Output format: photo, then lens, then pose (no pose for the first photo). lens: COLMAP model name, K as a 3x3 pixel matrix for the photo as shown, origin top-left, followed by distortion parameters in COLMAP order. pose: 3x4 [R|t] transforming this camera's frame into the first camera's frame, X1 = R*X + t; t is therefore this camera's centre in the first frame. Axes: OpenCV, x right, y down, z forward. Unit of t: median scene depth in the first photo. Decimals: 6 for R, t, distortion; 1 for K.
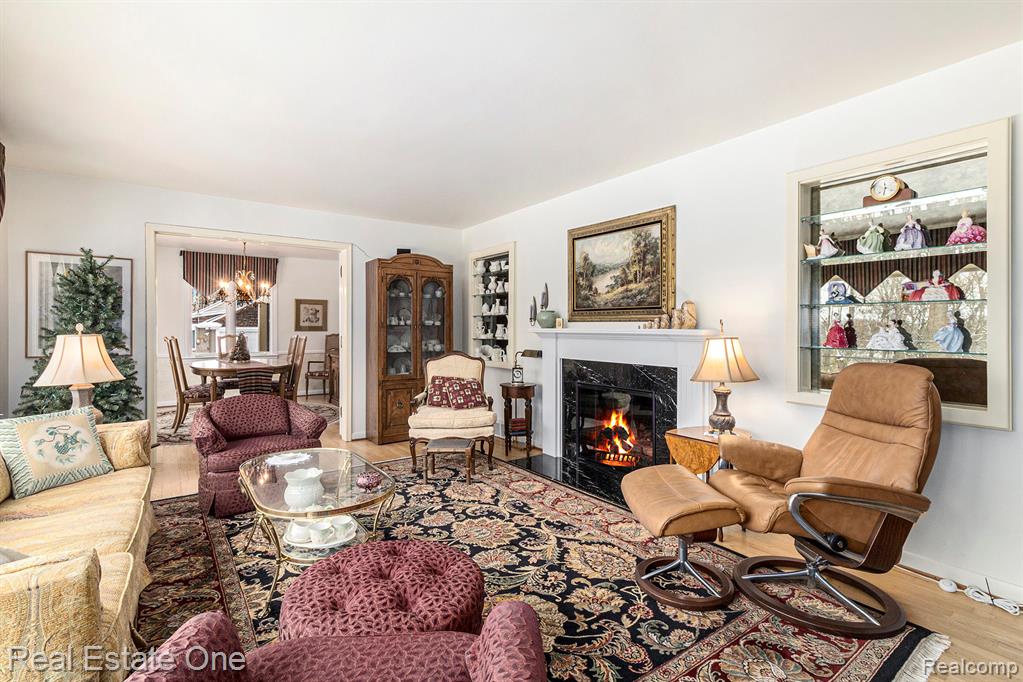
lens RADIAL K [[485.4, 0, 524.6], [0, 485.4, 335.1], [0, 0, 1]] dist [0.010536, -0.000038]
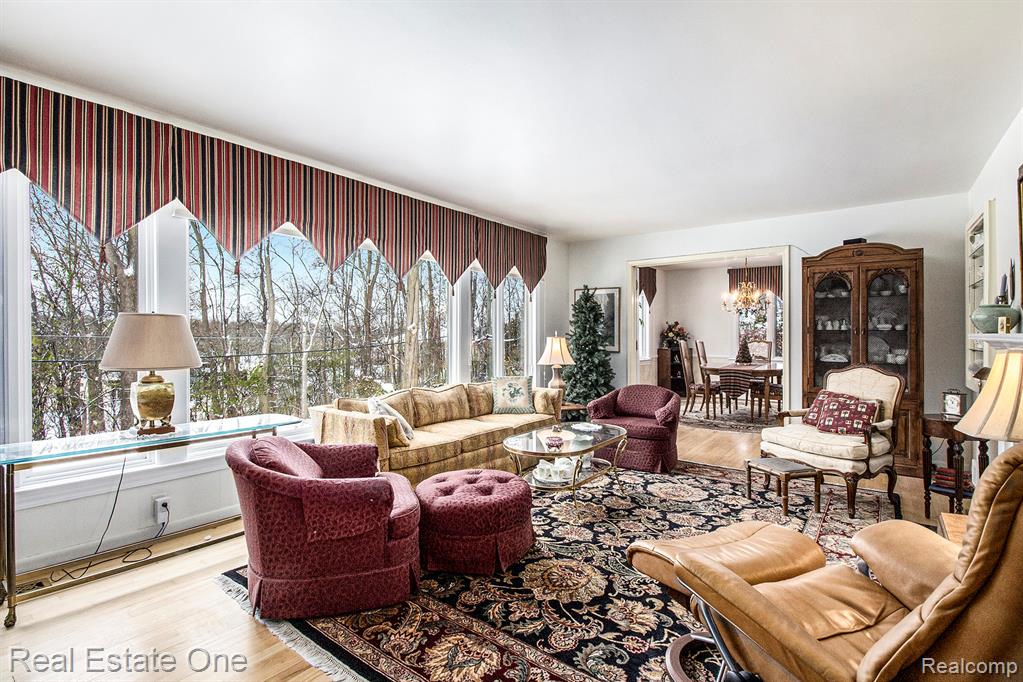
lens RADIAL K [[488.1, 0, 500.8], [0, 488.1, 329.3], [0, 0, 1]] dist [0.011080, -0.000184]
pose [[0.267903, -0.007000, -0.963420, 0.588958], [-0.015194, 0.999819, -0.011490, -0.003752], [0.963326, 0.017716, 0.267748, 0.279516]]
